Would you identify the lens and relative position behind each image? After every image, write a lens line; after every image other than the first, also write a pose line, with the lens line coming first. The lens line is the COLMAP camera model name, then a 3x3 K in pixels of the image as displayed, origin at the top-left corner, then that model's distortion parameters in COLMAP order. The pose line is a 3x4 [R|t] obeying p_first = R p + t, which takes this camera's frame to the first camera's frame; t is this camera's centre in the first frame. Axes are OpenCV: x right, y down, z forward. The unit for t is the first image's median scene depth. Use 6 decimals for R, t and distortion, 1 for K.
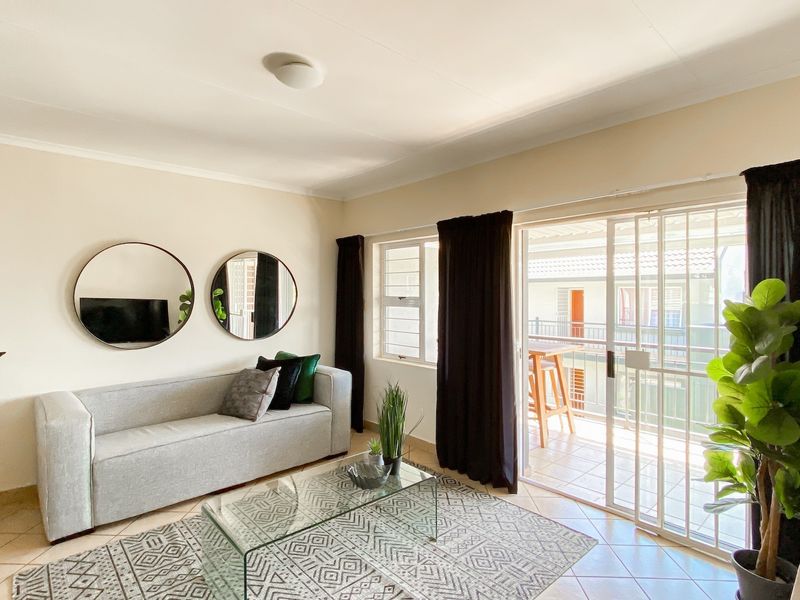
lens RADIAL K [[431.9, 0, 395.1], [0, 431.9, 297.5], [0, 0, 1]] dist [-0.000719, -0.000670]
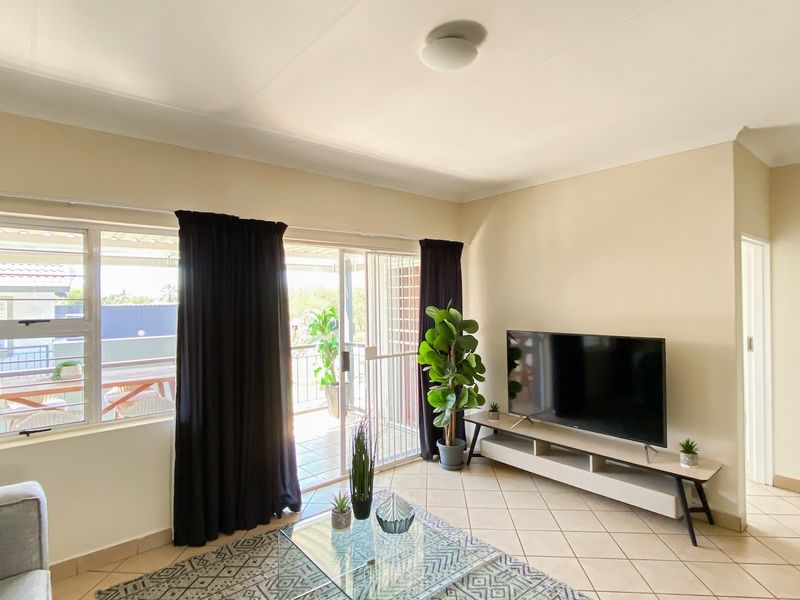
lens RADIAL K [[431.9, 0, 397.9], [0, 431.9, 300.9], [0, 0, 1]] dist [-0.000719, -0.000670]
pose [[0.027689, 0.008118, 0.999584, -0.688603], [0.025069, 0.999647, -0.008813, -0.010761], [-0.999302, 0.025302, 0.027475, 0.703701]]
